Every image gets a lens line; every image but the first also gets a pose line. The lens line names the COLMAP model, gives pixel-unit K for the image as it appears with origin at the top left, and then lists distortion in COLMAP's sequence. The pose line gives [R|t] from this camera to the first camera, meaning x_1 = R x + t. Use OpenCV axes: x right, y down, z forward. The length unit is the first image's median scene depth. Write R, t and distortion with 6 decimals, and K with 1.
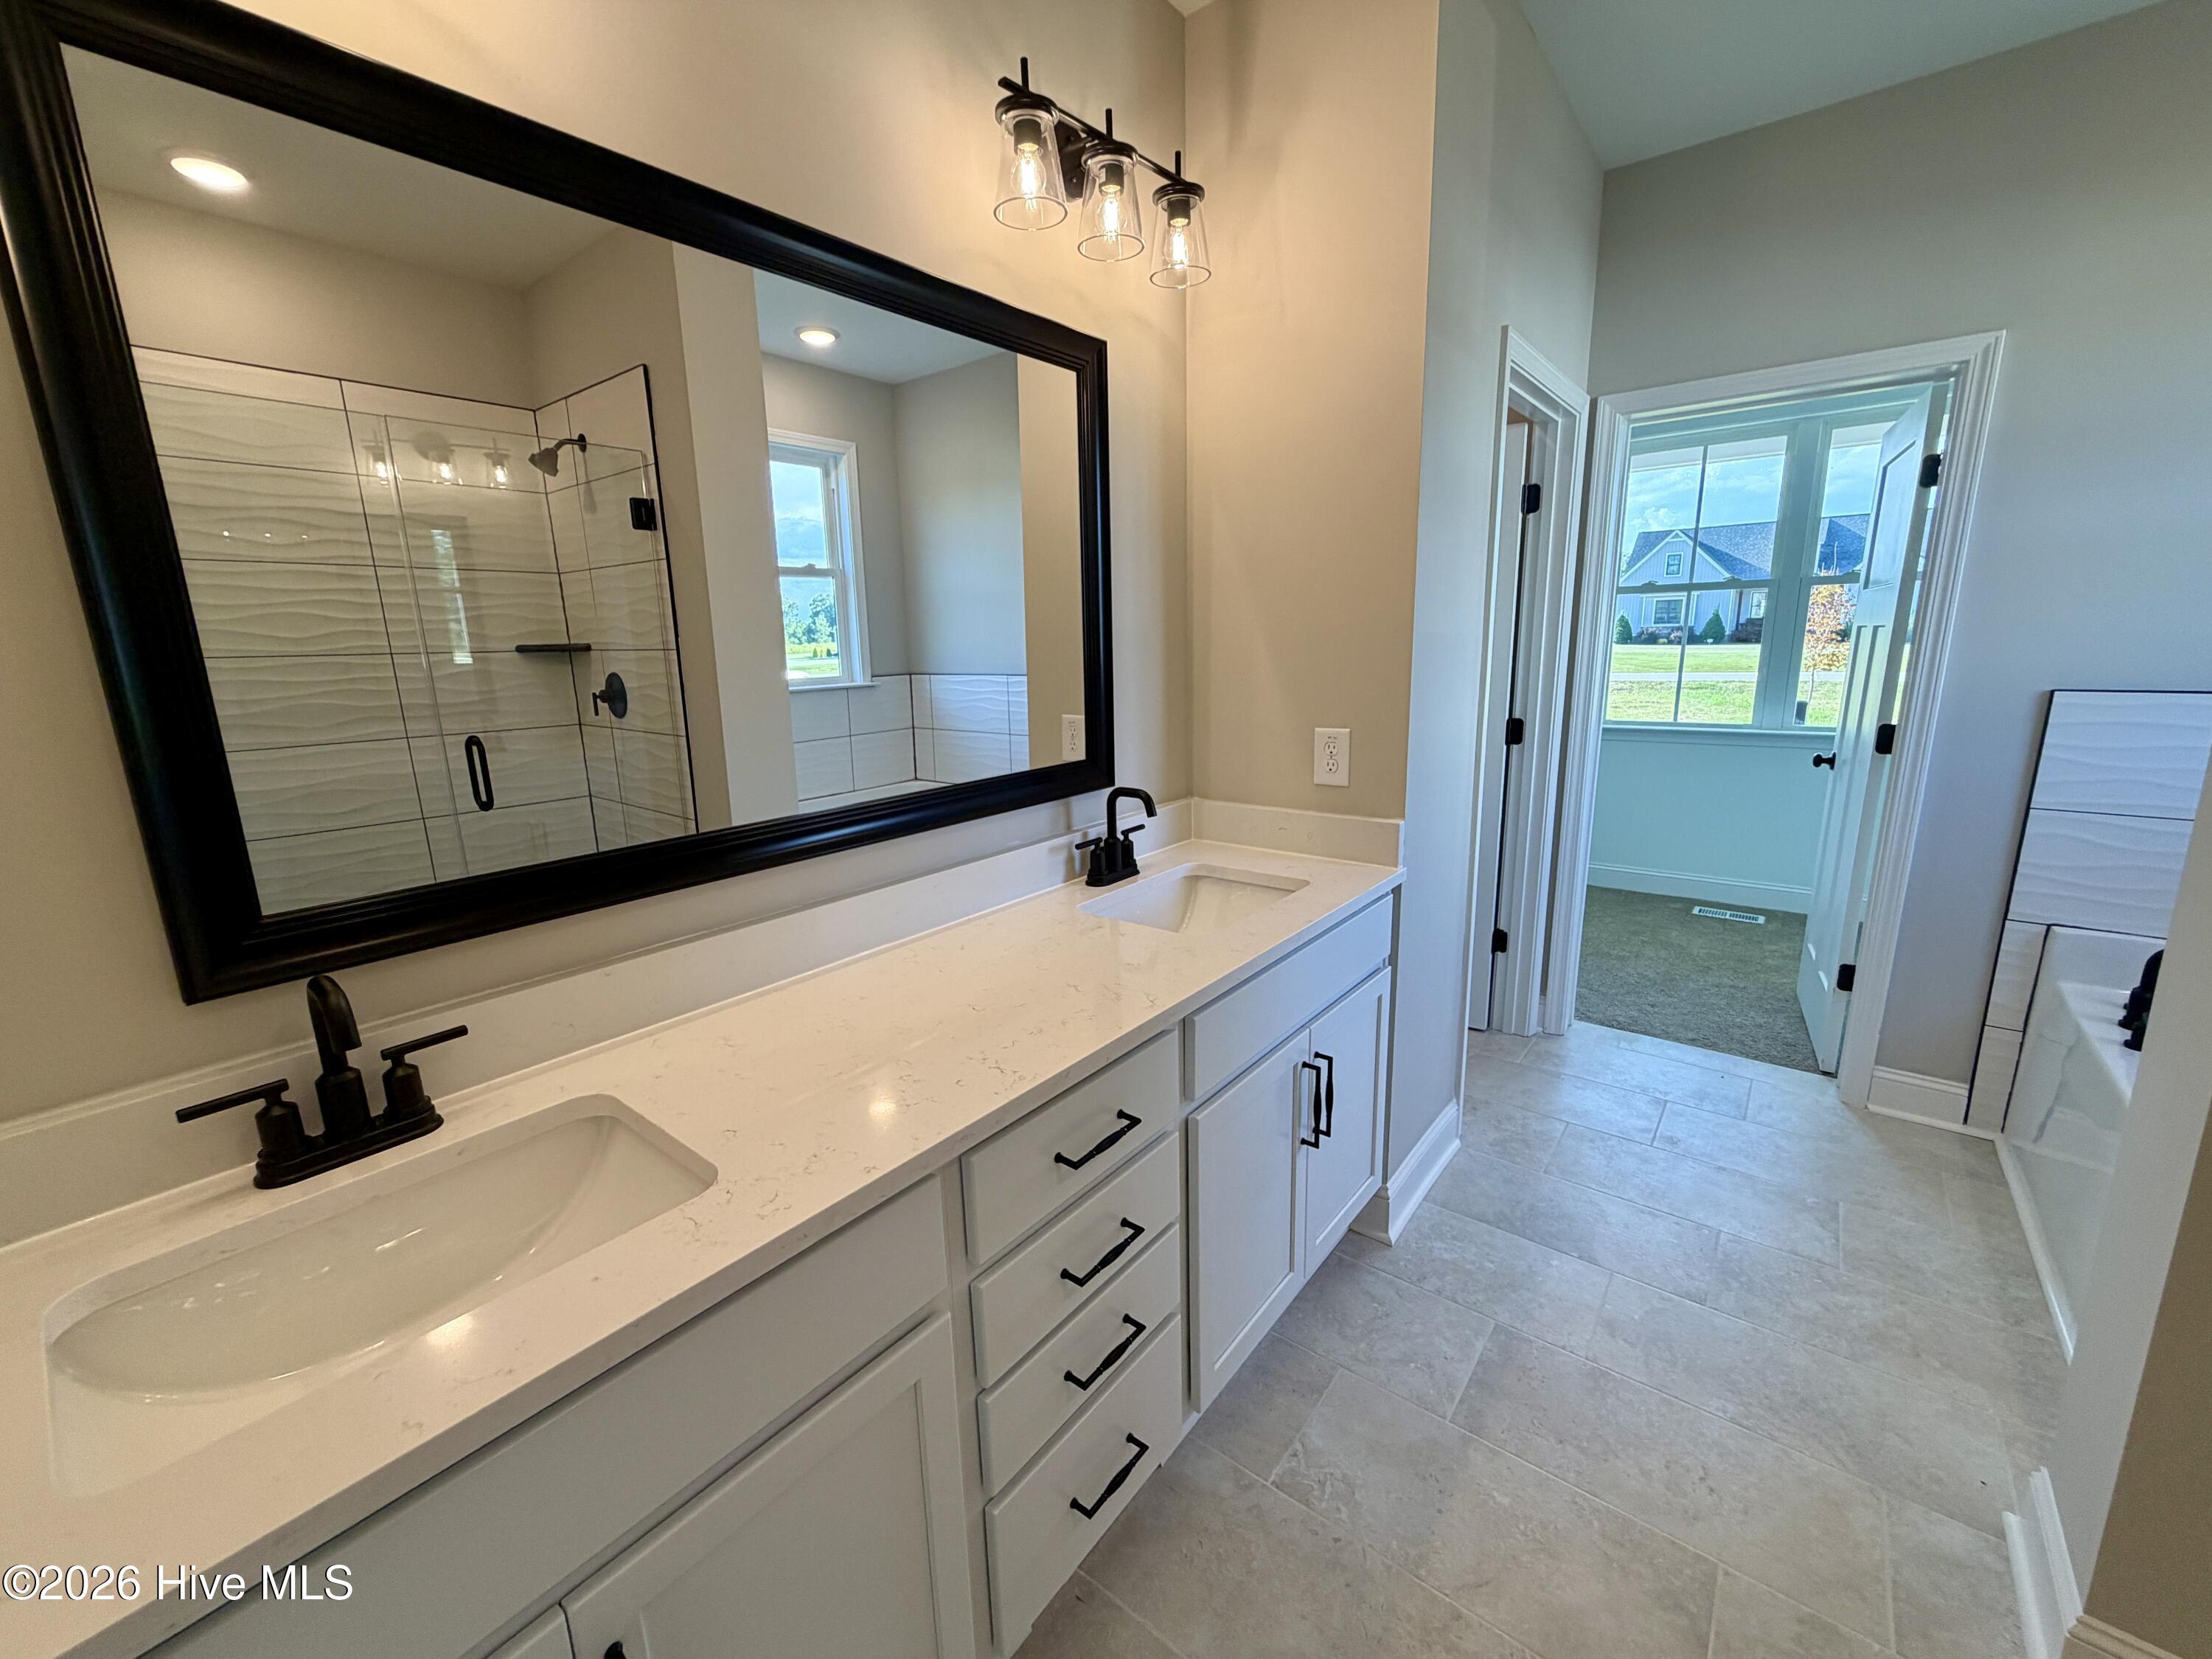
lens RADIAL K [[885.8, 0, 1099.1], [0, 885.8, 824.8], [0, 0, 1]] dist [0.001421, -0.000320]
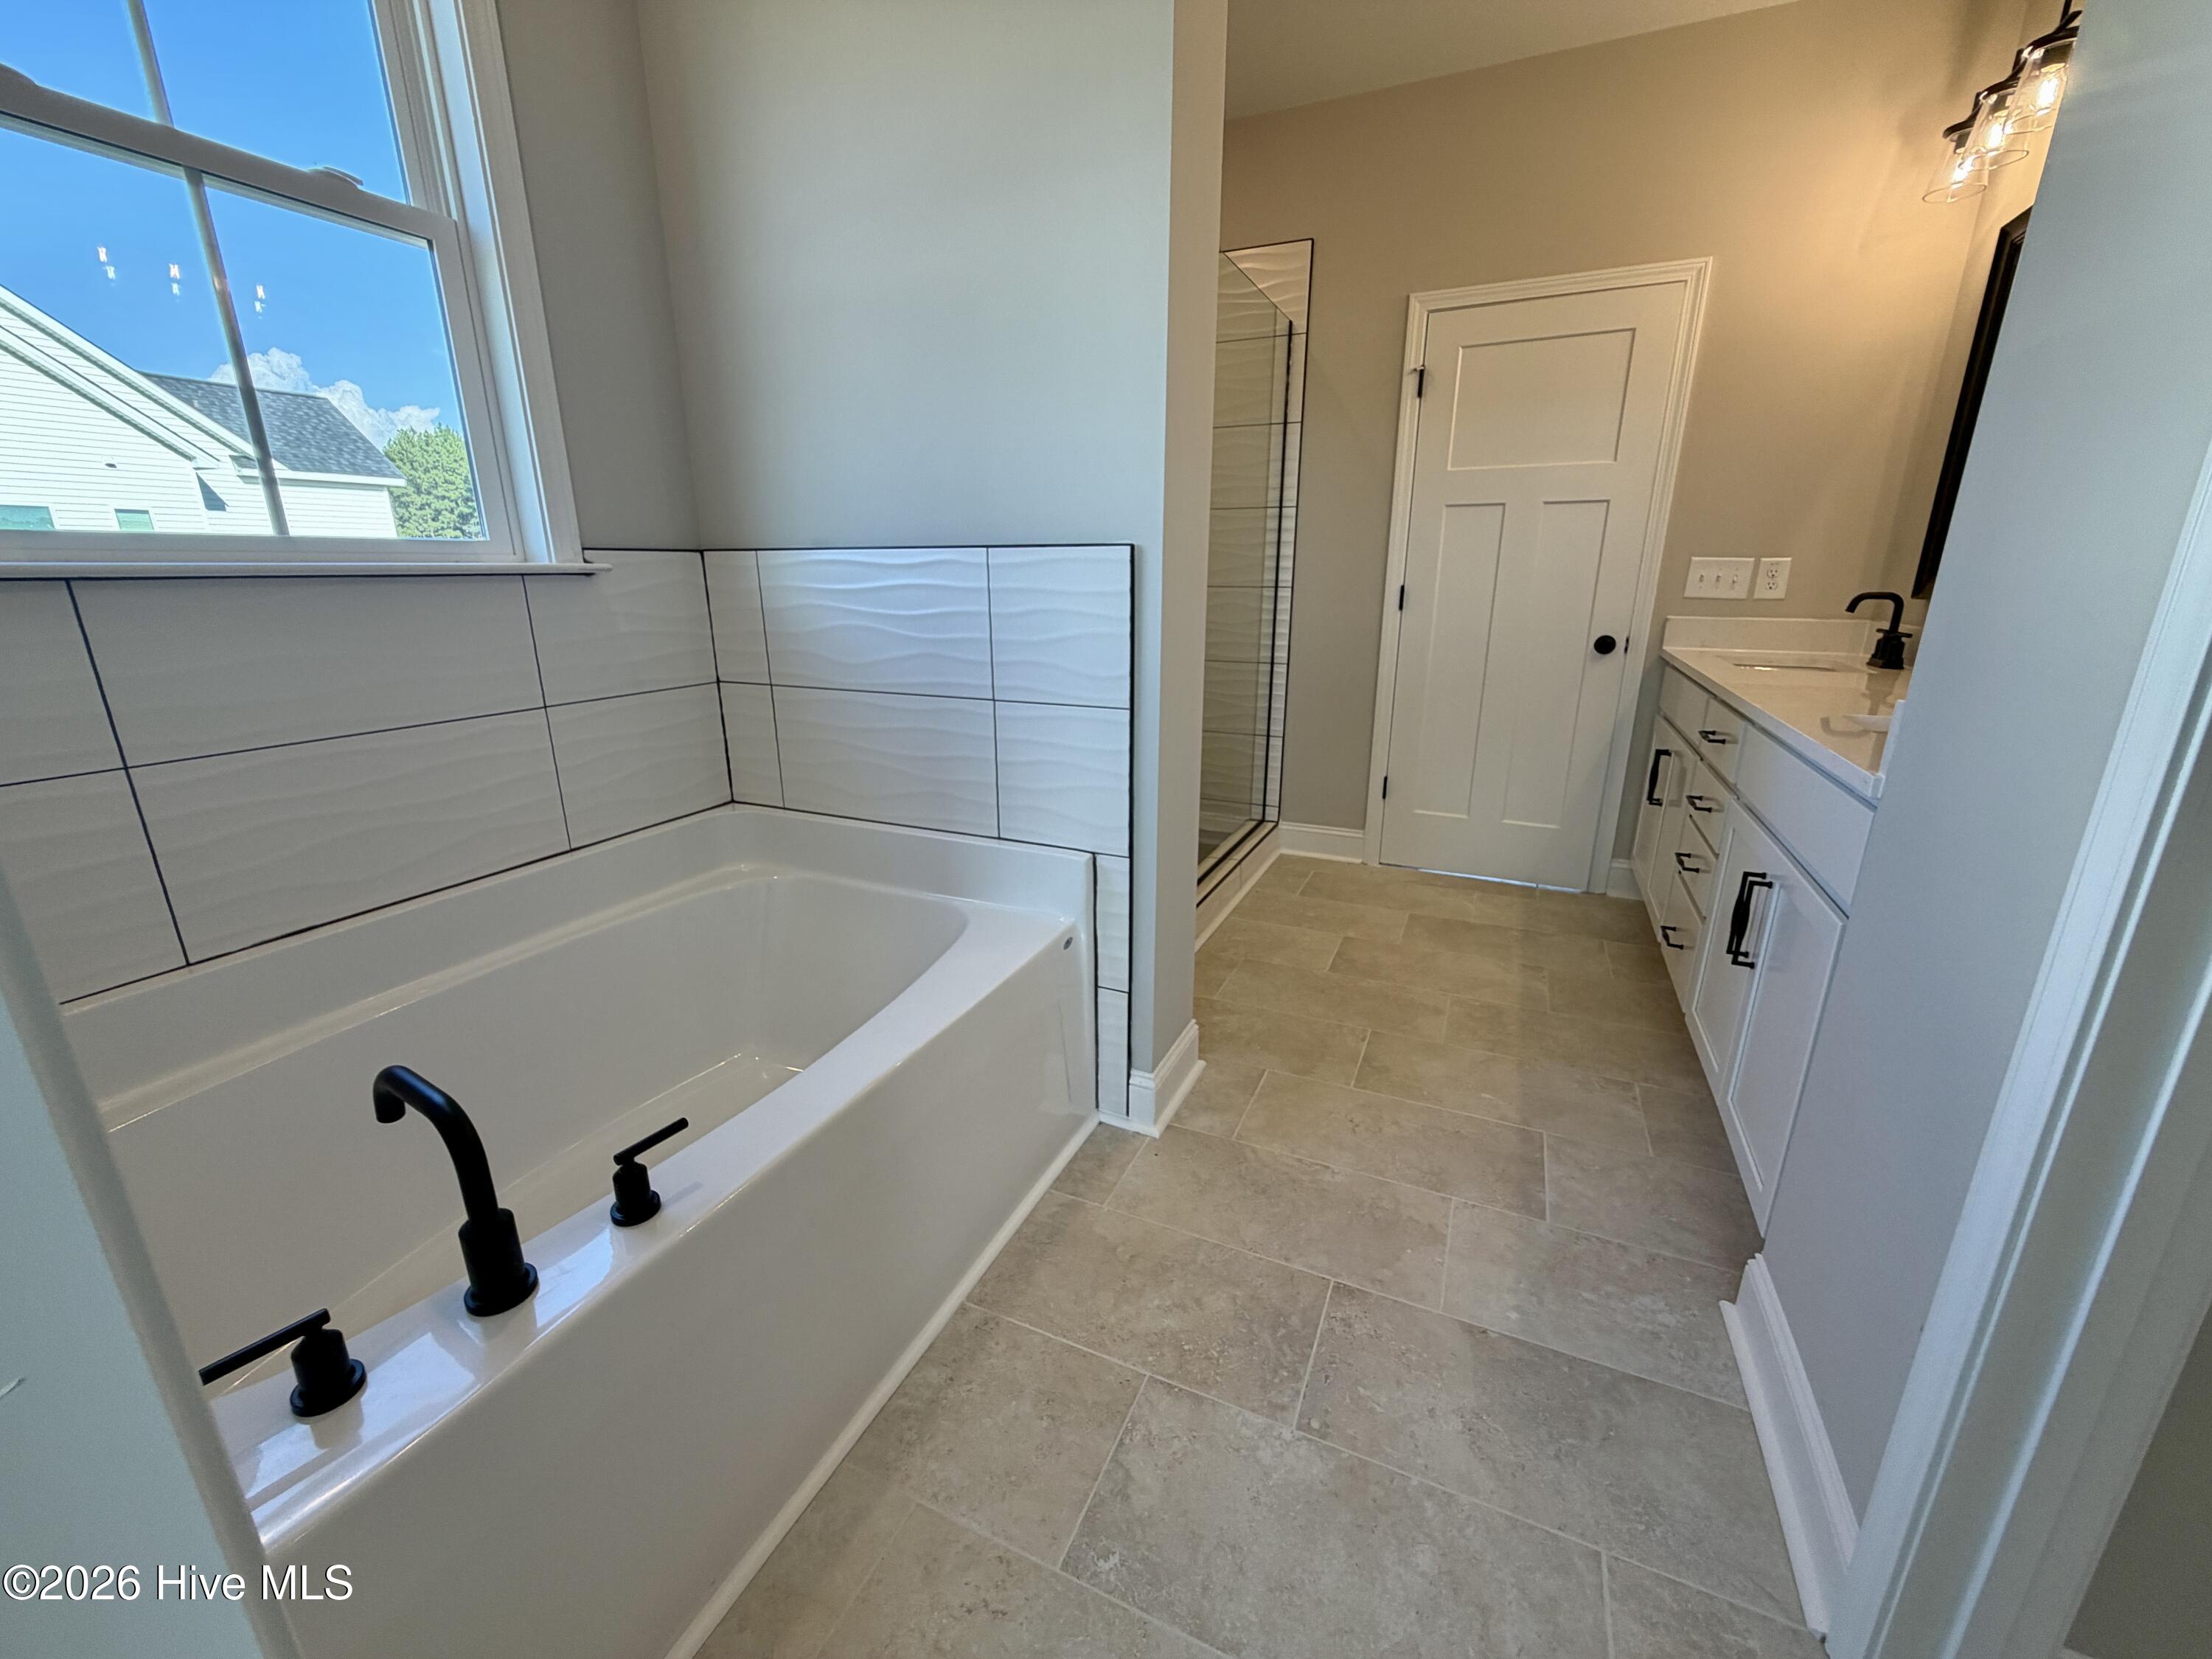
lens RADIAL K [[885.8, 0, 1099.1], [0, 885.8, 824.8], [0, 0, 1]] dist [0.001421, -0.000320]
pose [[-0.969851, 0.095105, -0.224374, 0.790997], [-0.022669, 0.881507, 0.471627, -0.156307], [0.242641, 0.462494, -0.852774, 1.105395]]
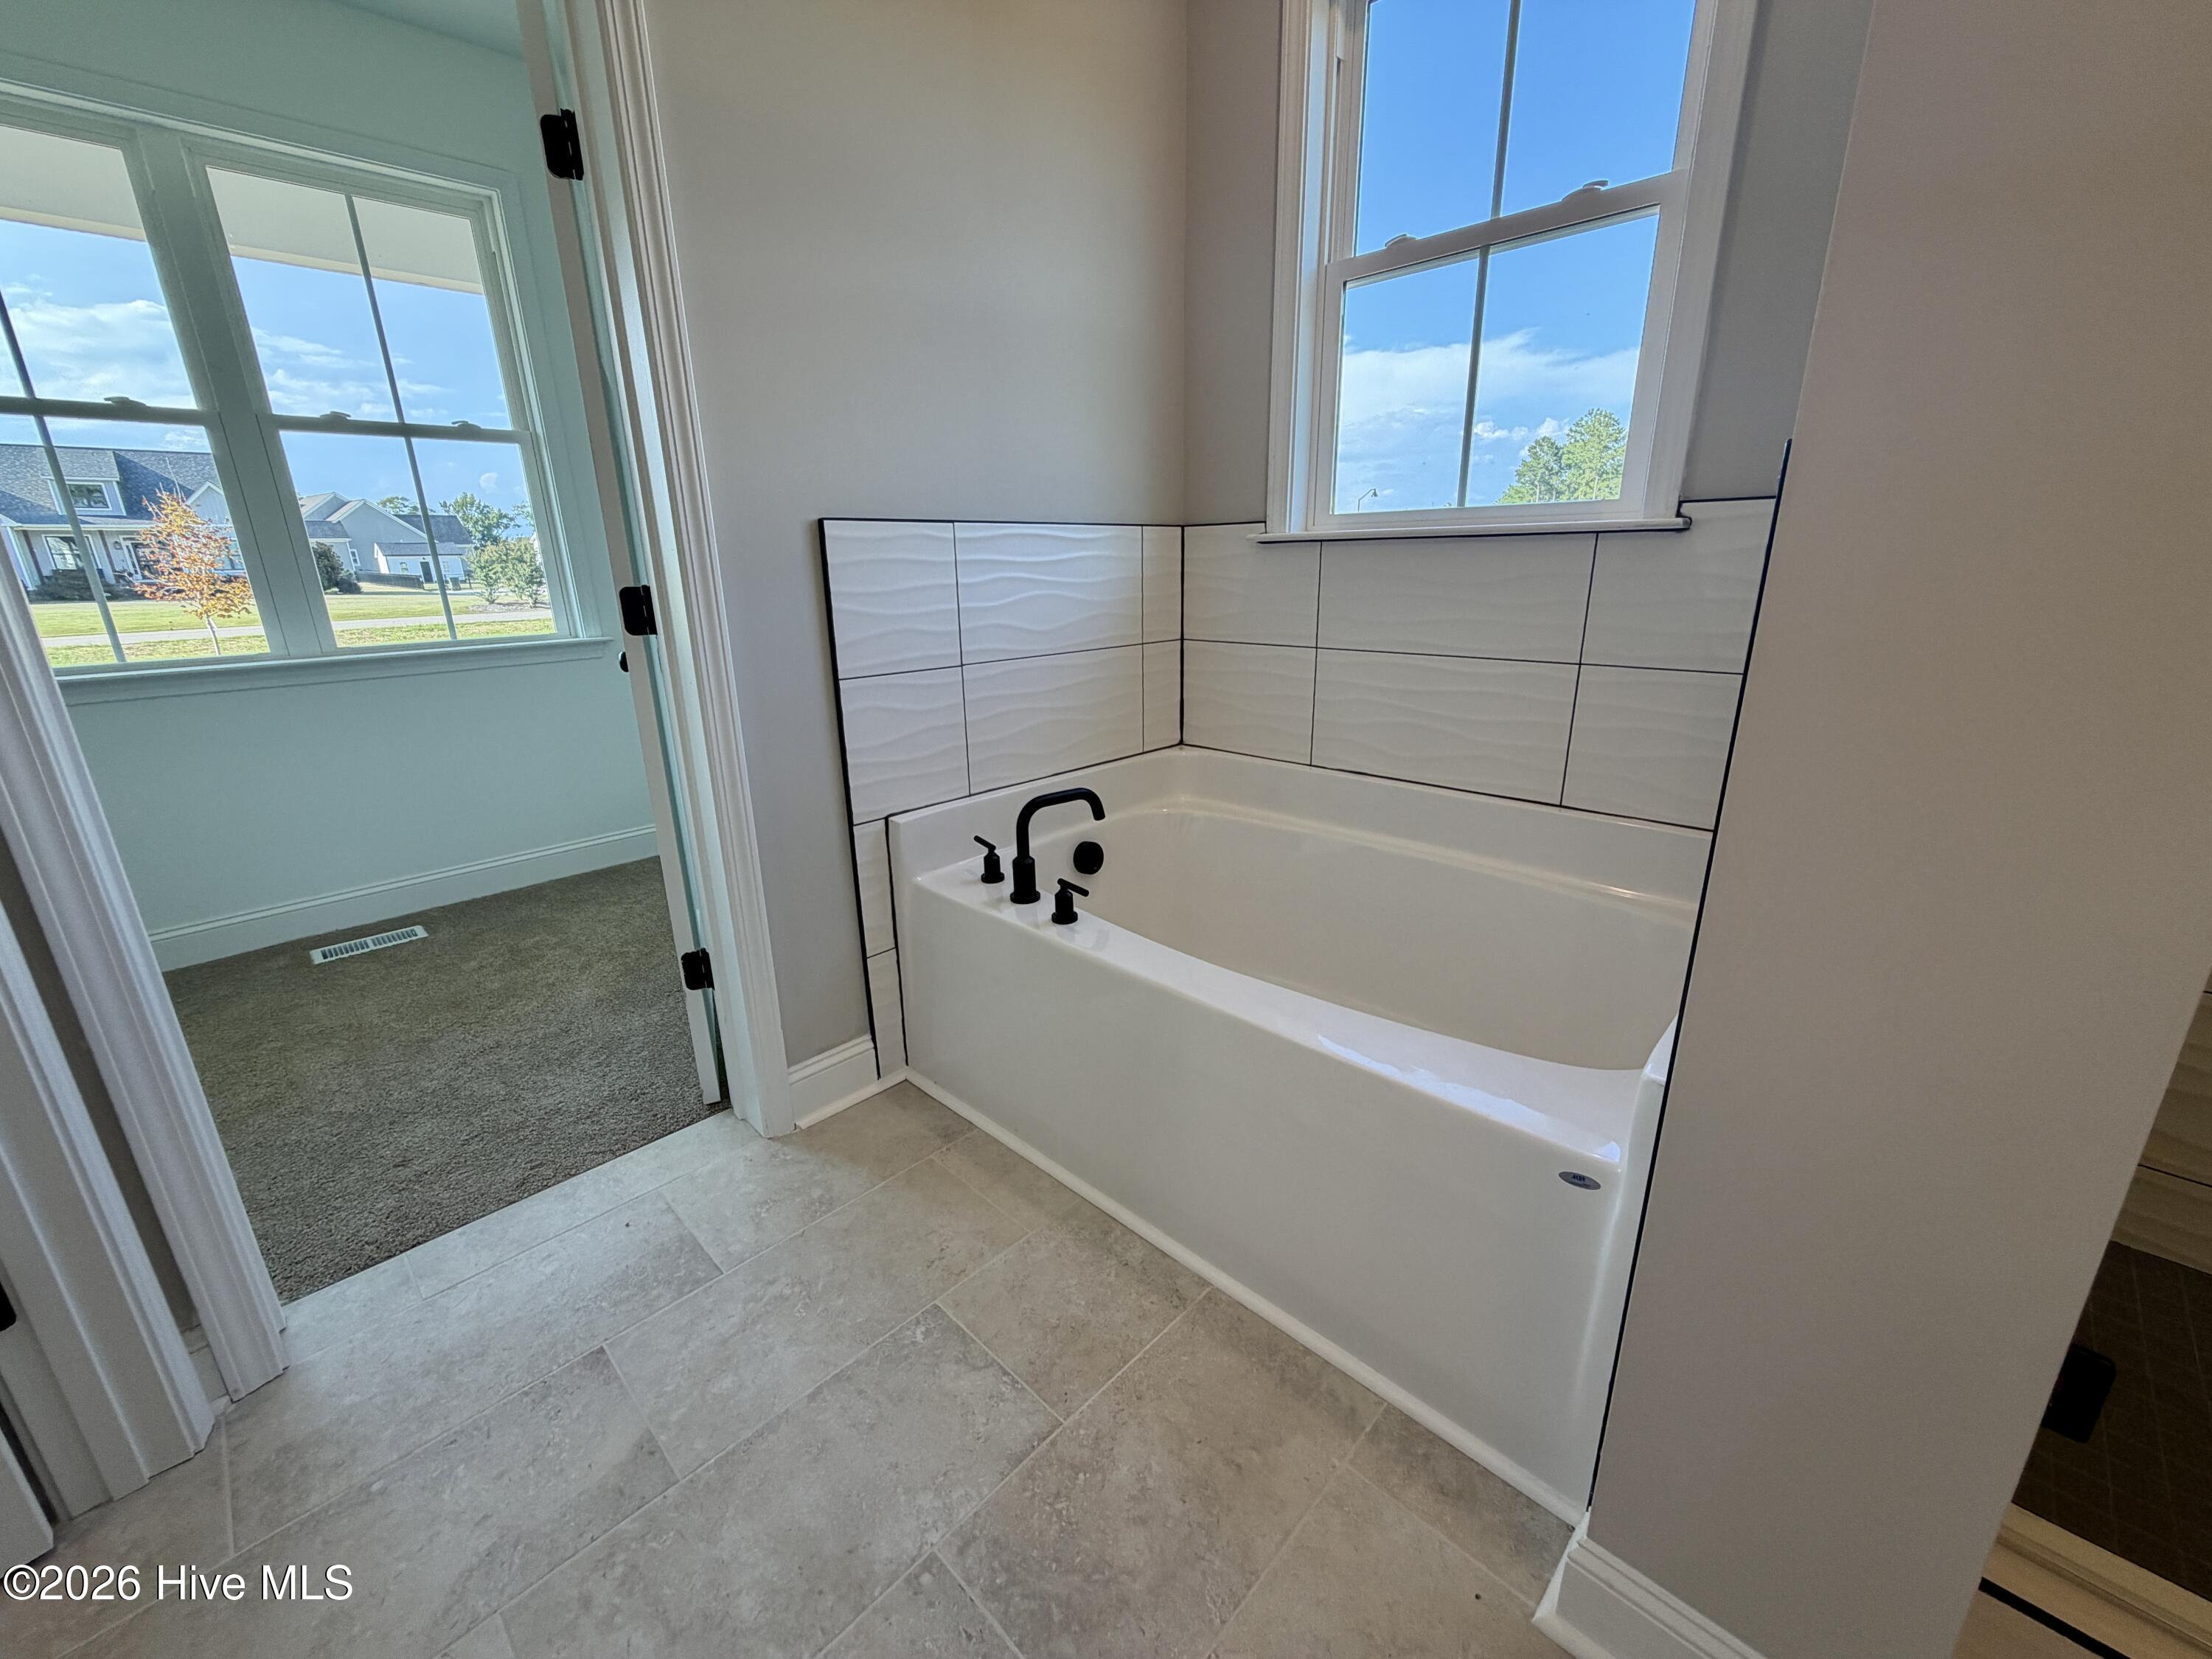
lens RADIAL K [[885.8, 0, 1099.1], [0, 885.8, 824.8], [0, 0, 1]] dist [0.001421, -0.000320]
pose [[0.099176, -0.268227, 0.958237, 0.283794], [0.223837, 0.944318, 0.241164, -0.032584], [-0.969568, 0.190571, 0.153693, 0.642079]]
